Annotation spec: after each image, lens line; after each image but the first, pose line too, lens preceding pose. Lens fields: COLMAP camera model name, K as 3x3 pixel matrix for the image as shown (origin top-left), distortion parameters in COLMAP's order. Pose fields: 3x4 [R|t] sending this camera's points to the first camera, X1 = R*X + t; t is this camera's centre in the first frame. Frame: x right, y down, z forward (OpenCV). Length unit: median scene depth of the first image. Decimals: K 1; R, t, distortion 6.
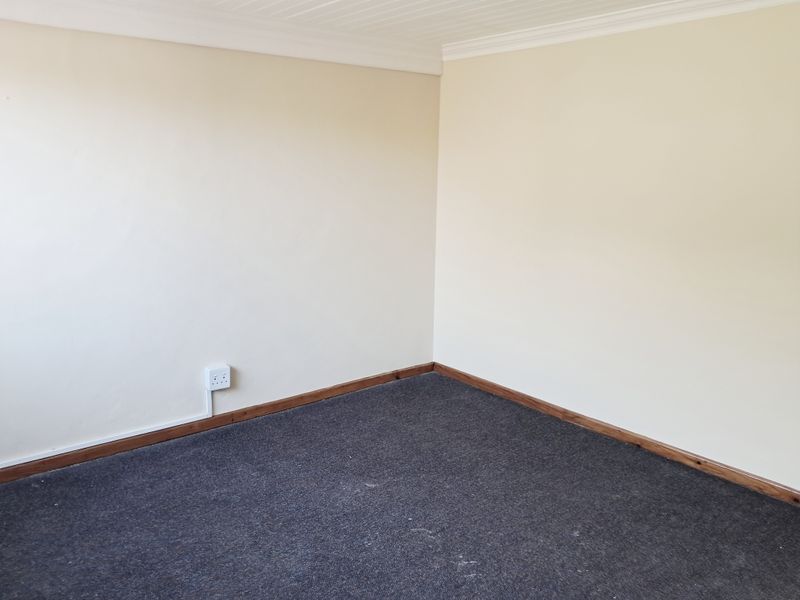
lens RADIAL K [[648.8, 0, 400.0], [0, 648.8, 300.0], [0, 0, 1]] dist [-0.003905, 0.004464]
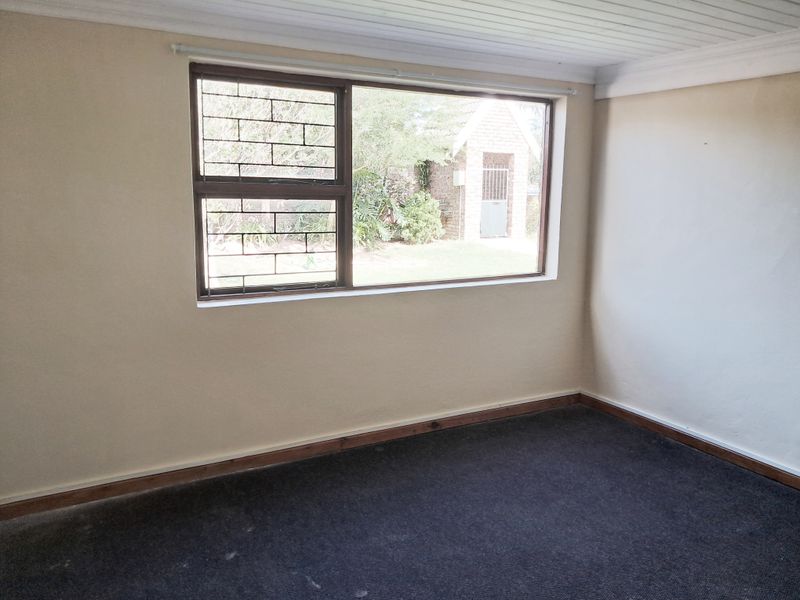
lens RADIAL K [[648.8, 0, 400.0], [0, 648.8, 300.0], [0, 0, 1]] dist [-0.003905, 0.004464]
pose [[-0.164595, 0.160965, -0.973139, 0.722336], [-0.226744, 0.953998, 0.196150, -0.117991], [0.959946, 0.252939, -0.120525, 0.592062]]
